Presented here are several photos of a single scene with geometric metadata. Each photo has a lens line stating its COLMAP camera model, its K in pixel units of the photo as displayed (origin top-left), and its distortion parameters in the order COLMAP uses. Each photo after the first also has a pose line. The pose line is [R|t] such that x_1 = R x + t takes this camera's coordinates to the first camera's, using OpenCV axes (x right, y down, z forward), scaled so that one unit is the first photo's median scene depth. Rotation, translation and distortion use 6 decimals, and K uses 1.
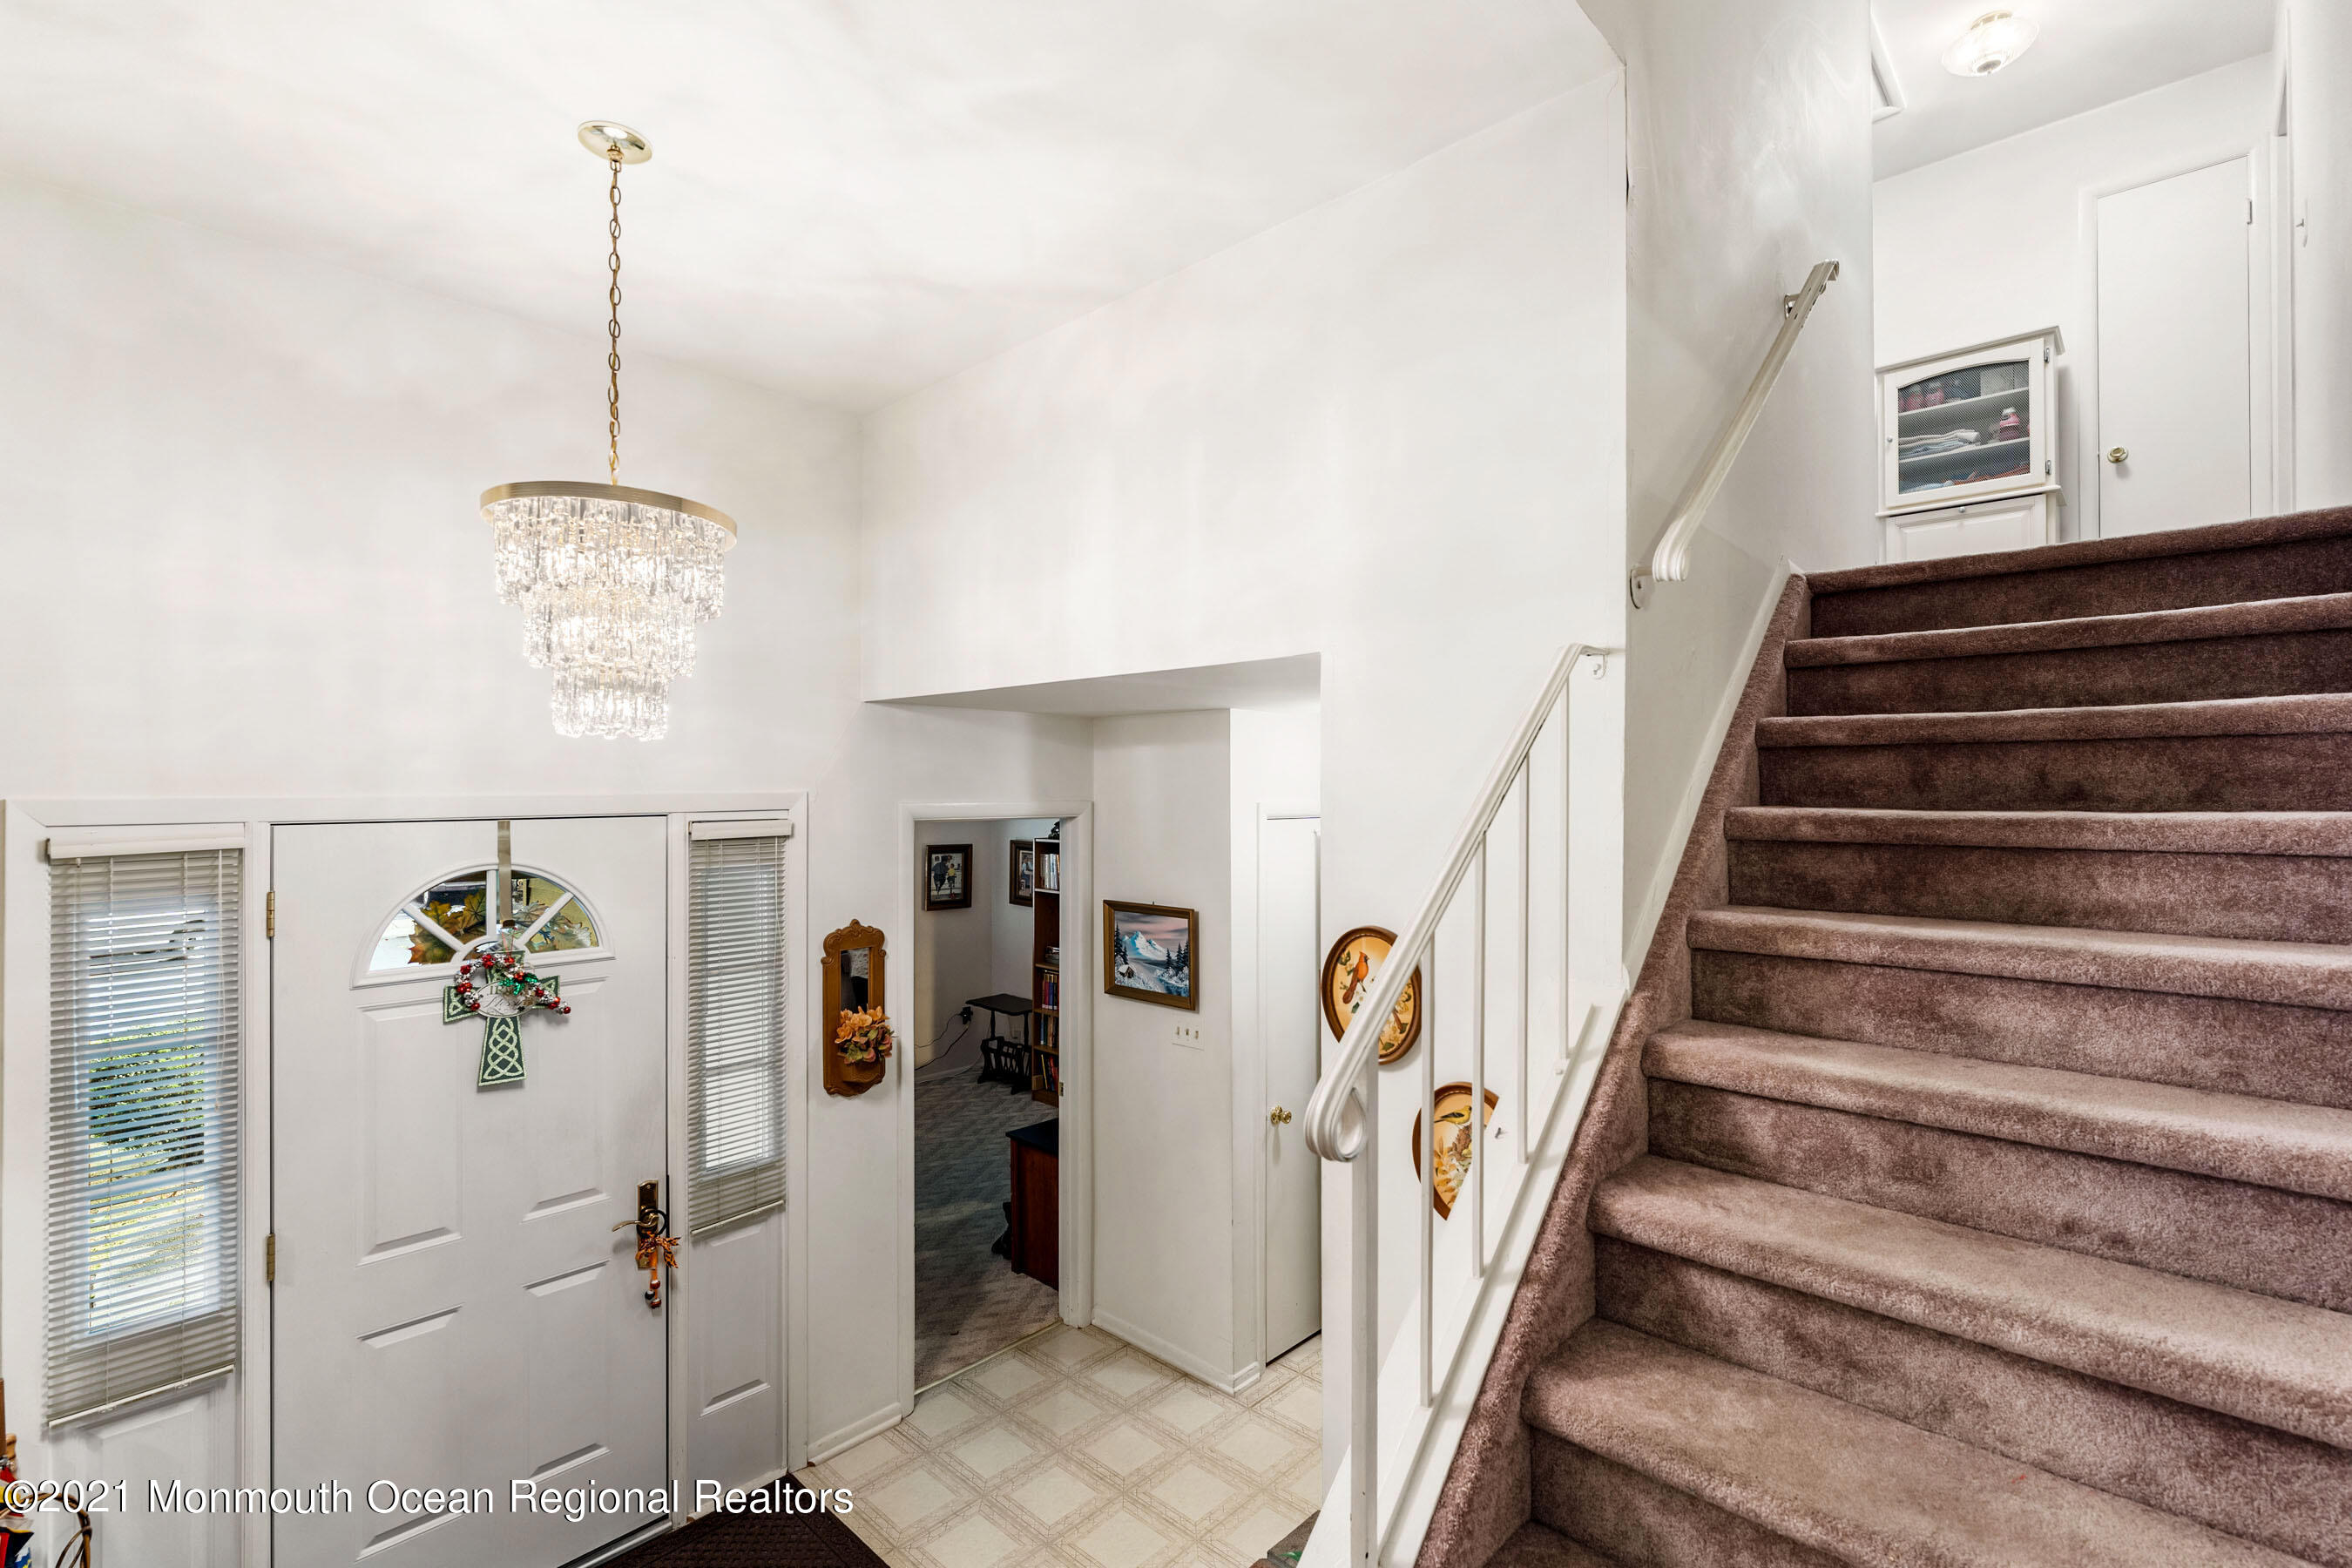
lens RADIAL K [[1053.1, 0, 1166.9], [0, 1053.1, 794.6], [0, 0, 1]] dist [0.001836, 0.000367]
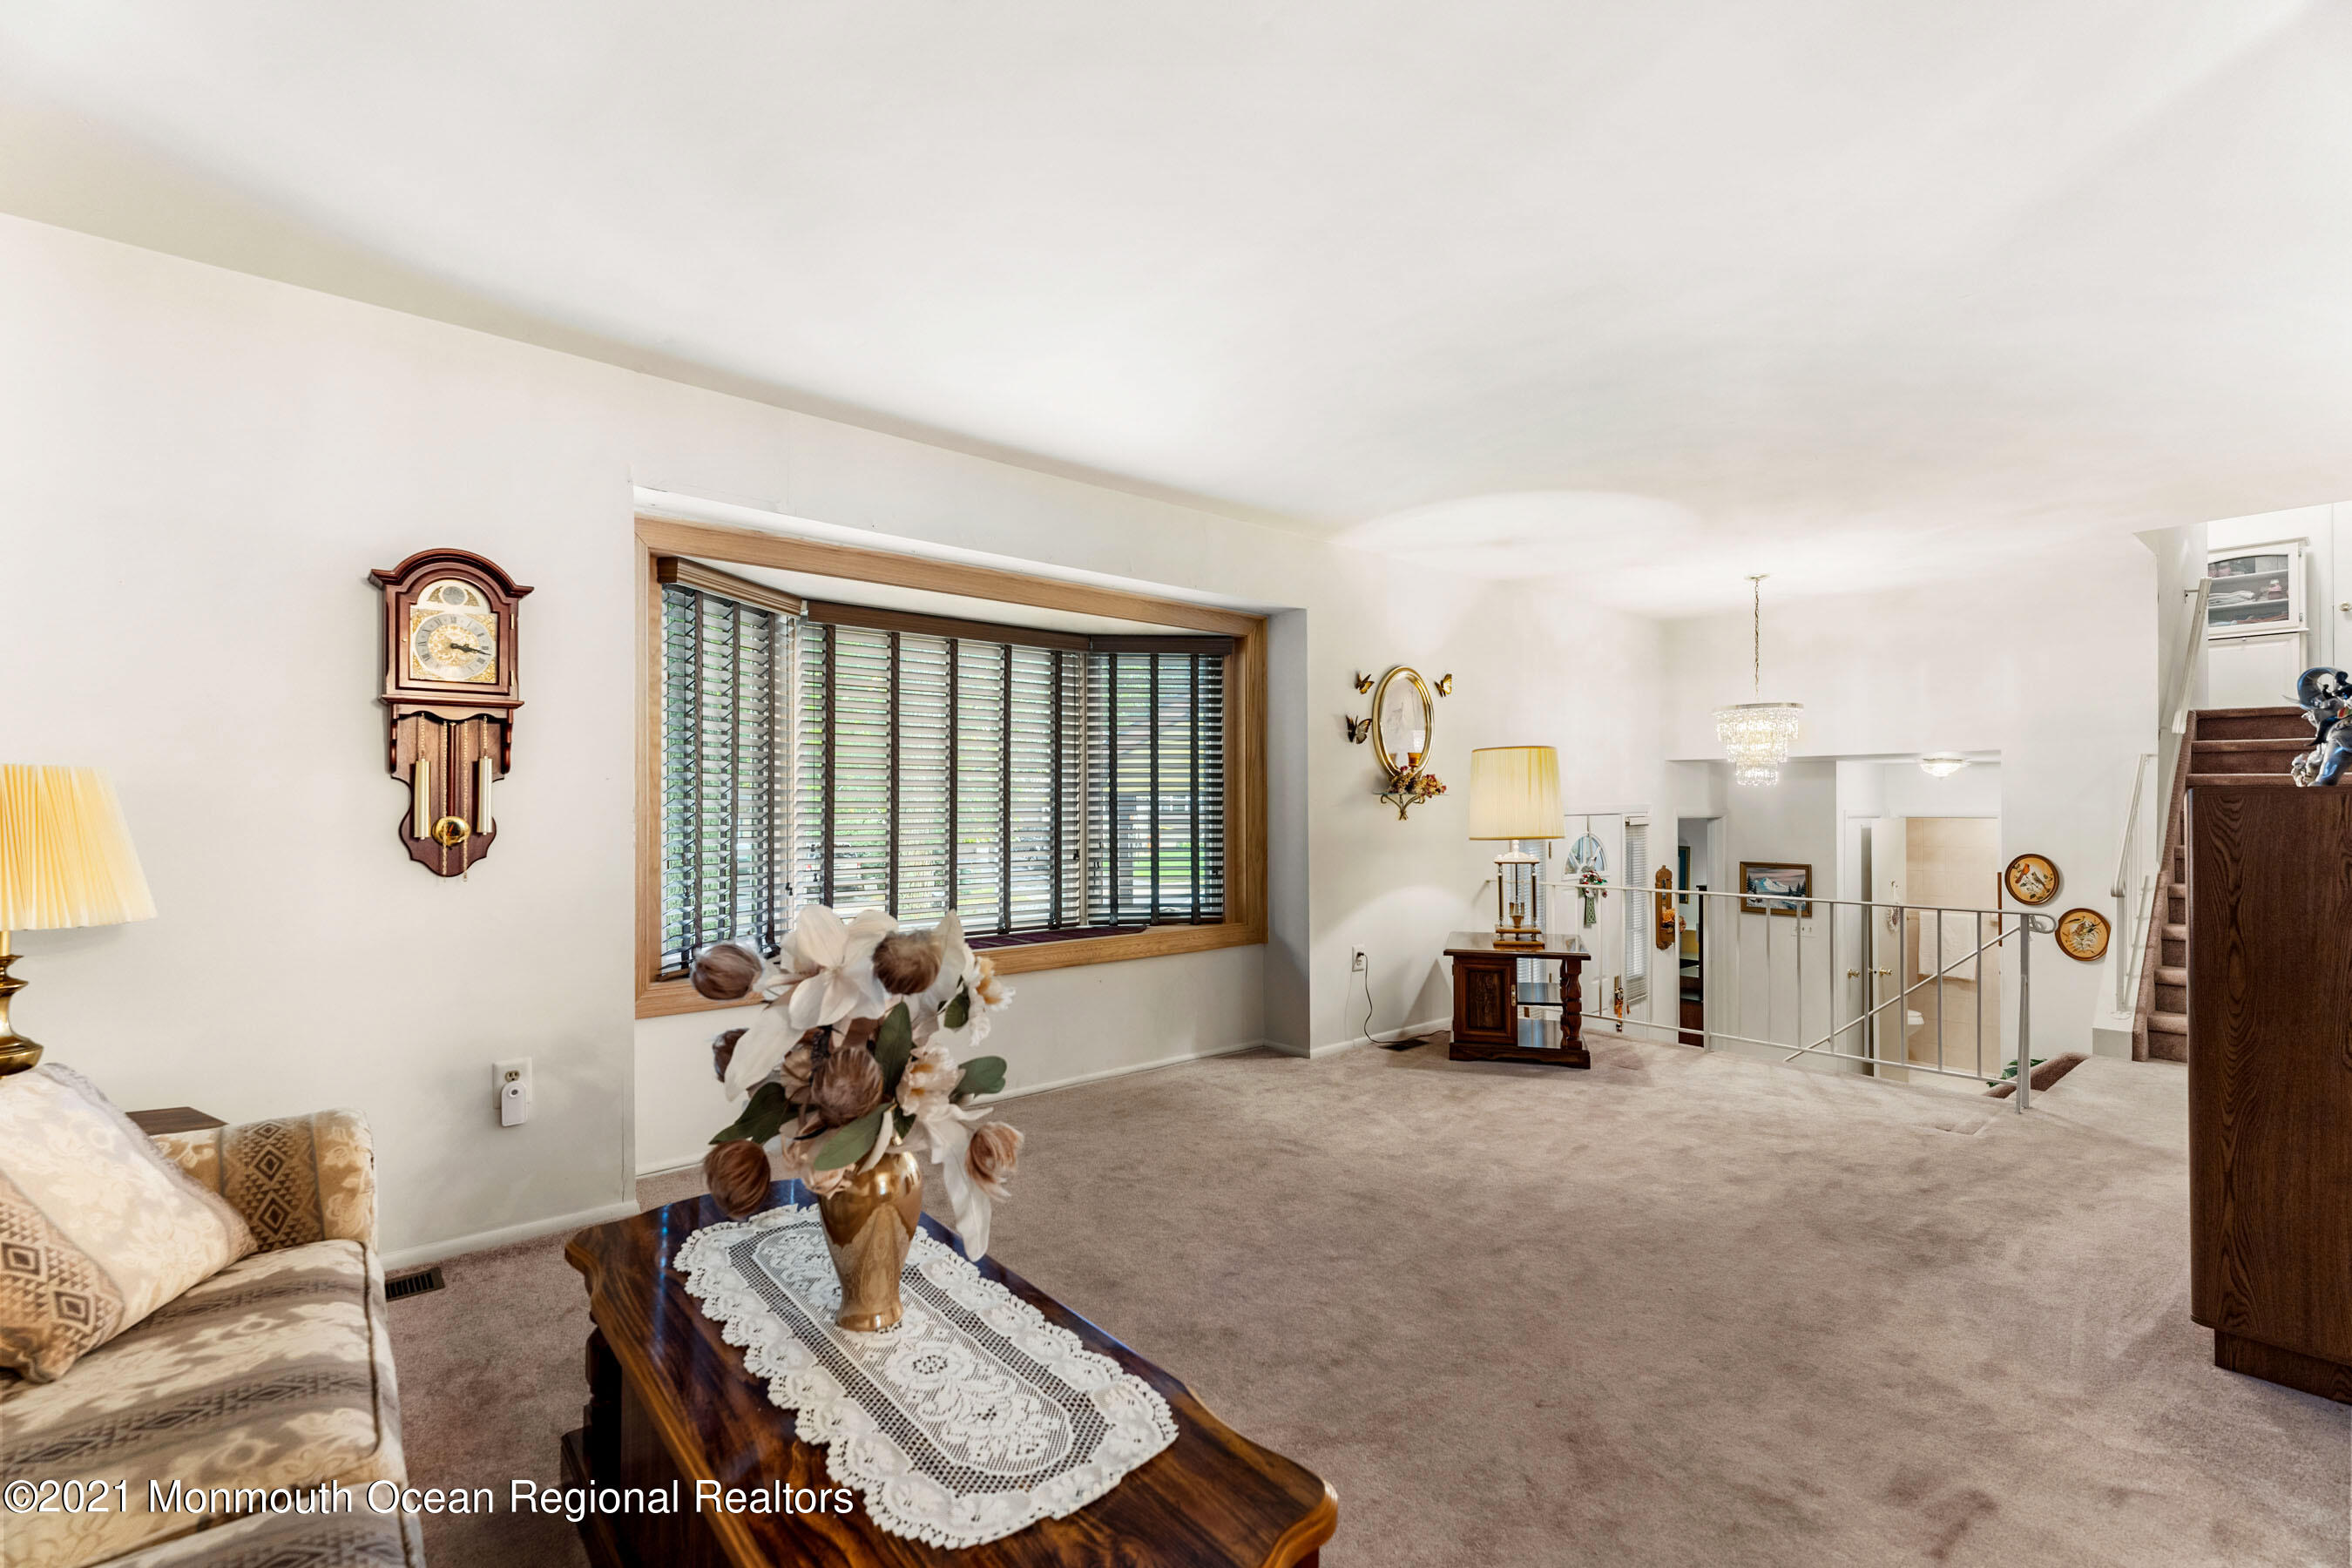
lens RADIAL K [[1053.1, 0, 1166.9], [0, 1053.1, 794.6], [0, 0, 1]] dist [0.001836, 0.000367]
pose [[0.993823, 0.000303, -0.110973, -0.952406], [-0.001508, 0.999941, -0.010779, 0.004388], [0.110963, 0.010879, 0.993765, -1.072908]]
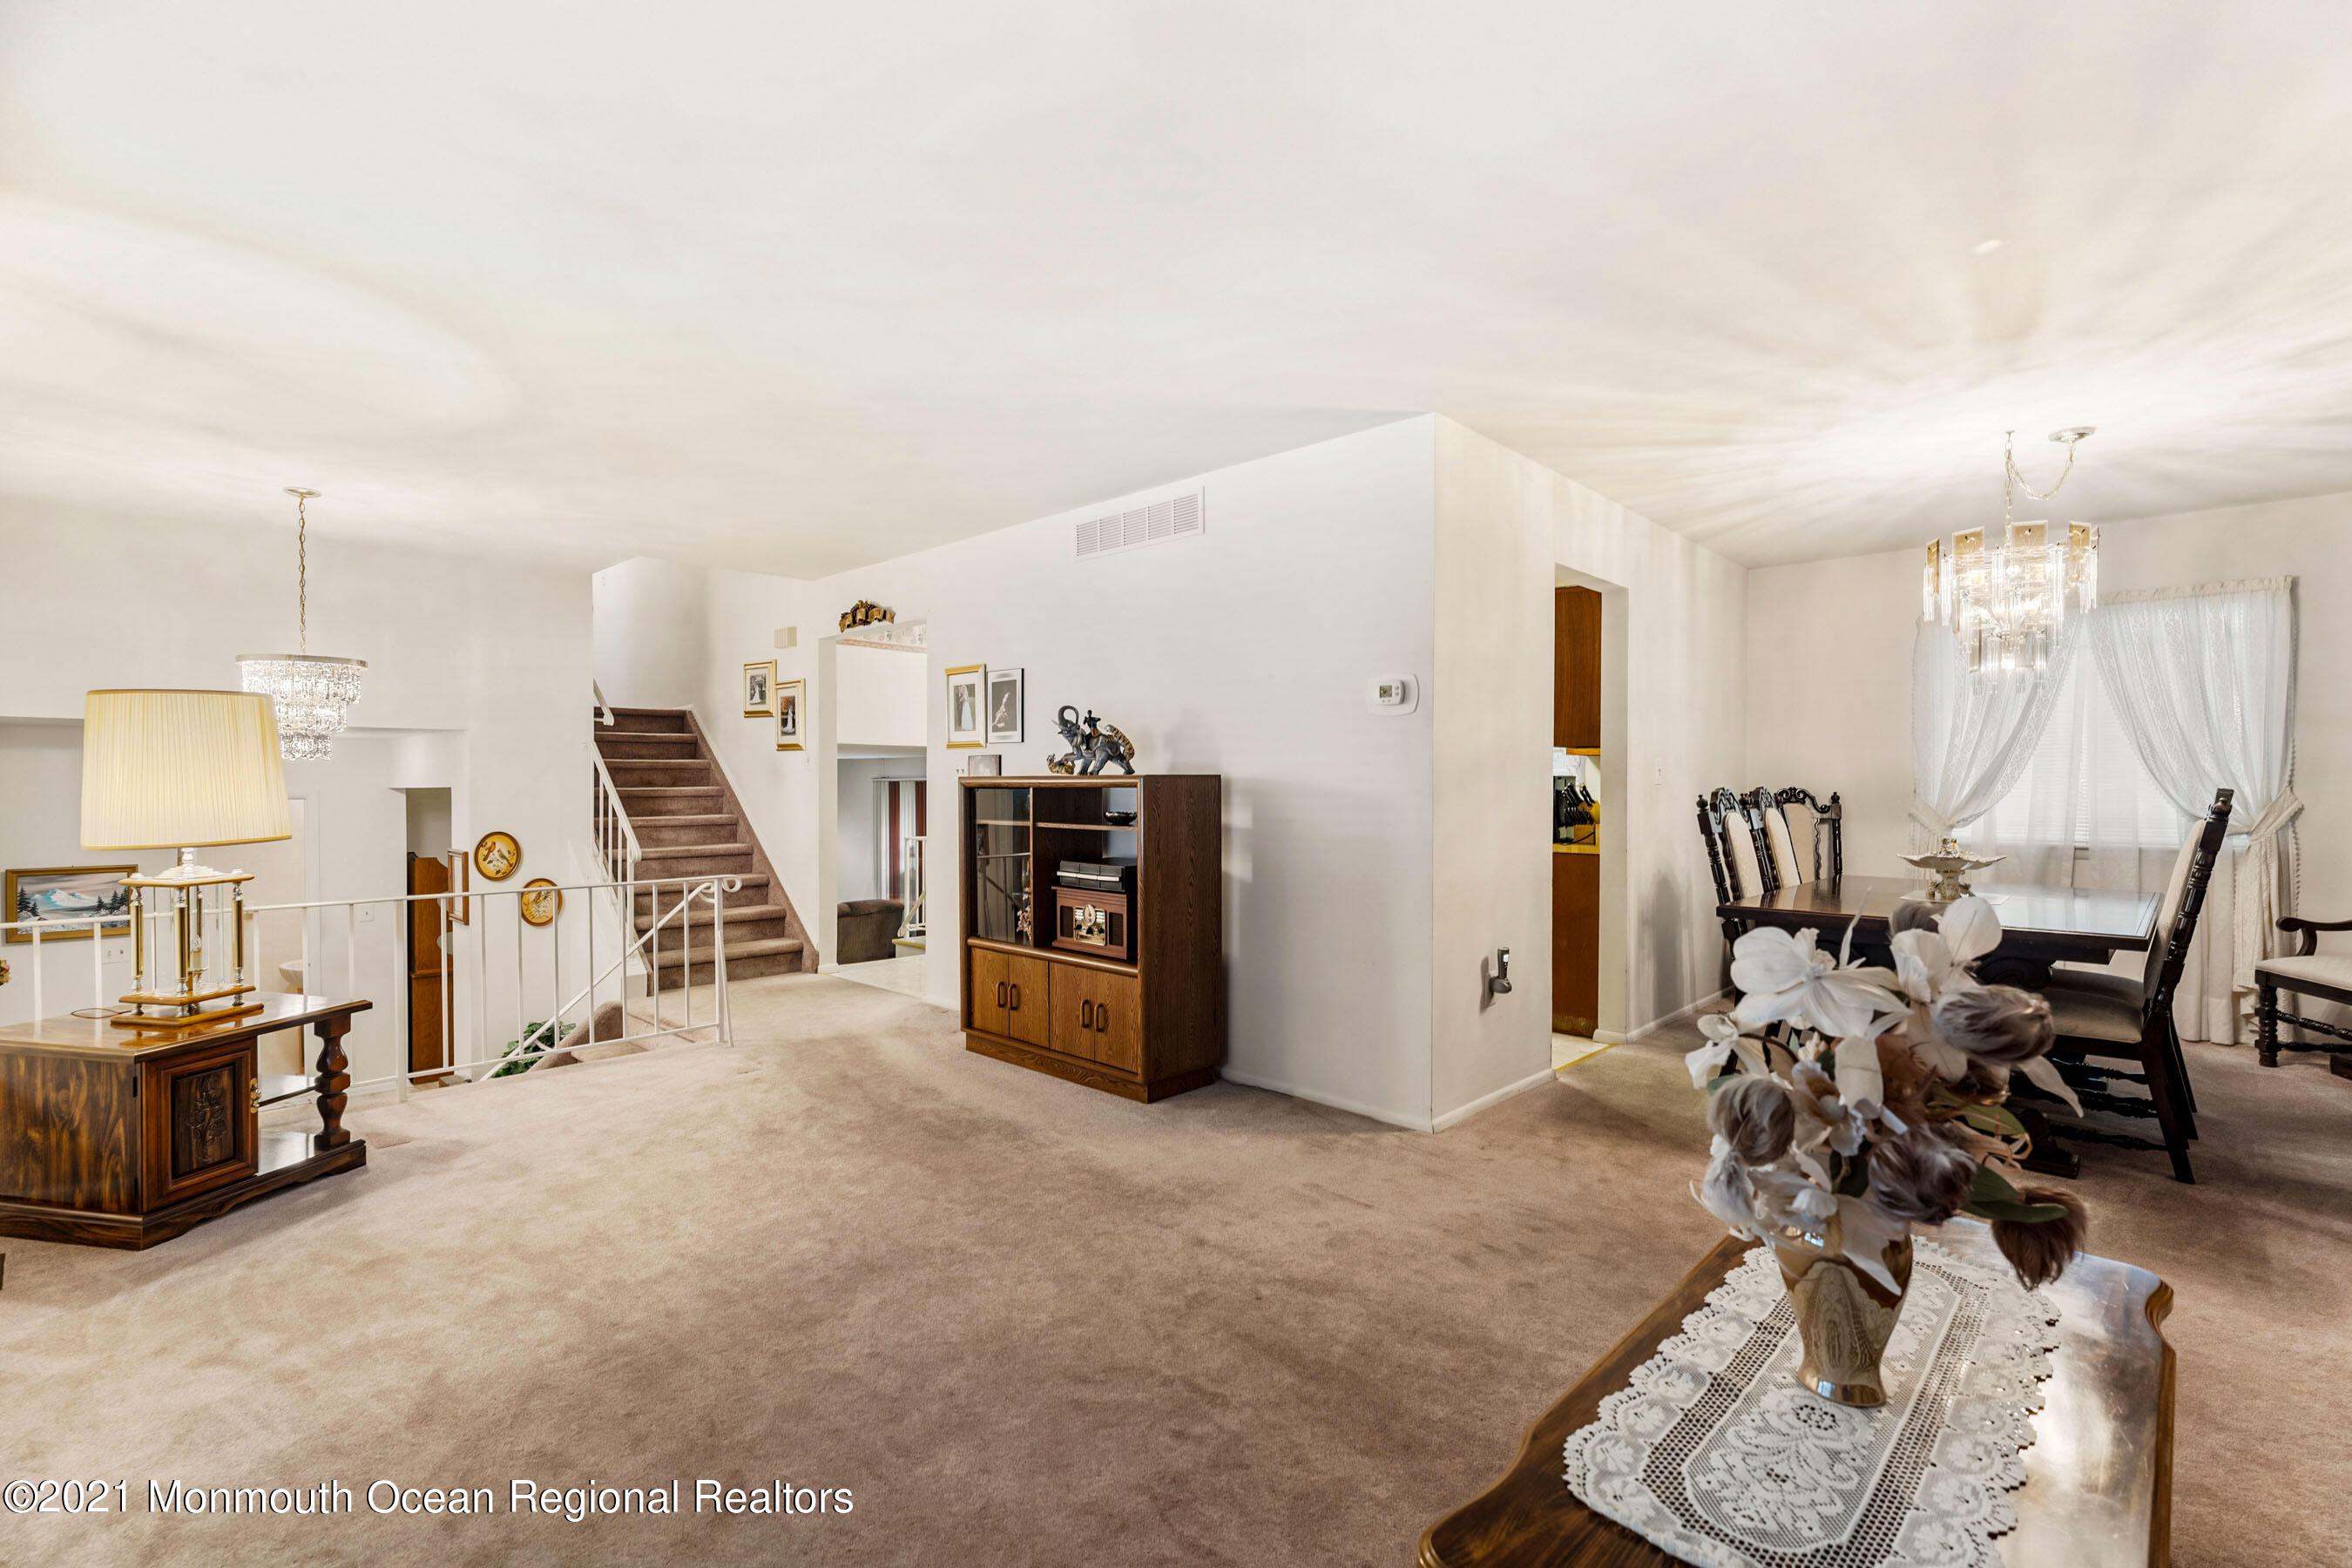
lens RADIAL K [[1070.7, 0, 1167.9], [0, 1070.7, 824.2], [0, 0, 1]] dist [0.002247, 0.000237]
pose [[0.001428, -0.040209, 0.999190, -1.477782], [0.003570, 0.999185, 0.040204, -0.000180], [-0.999993, 0.003510, 0.001571, -0.433434]]
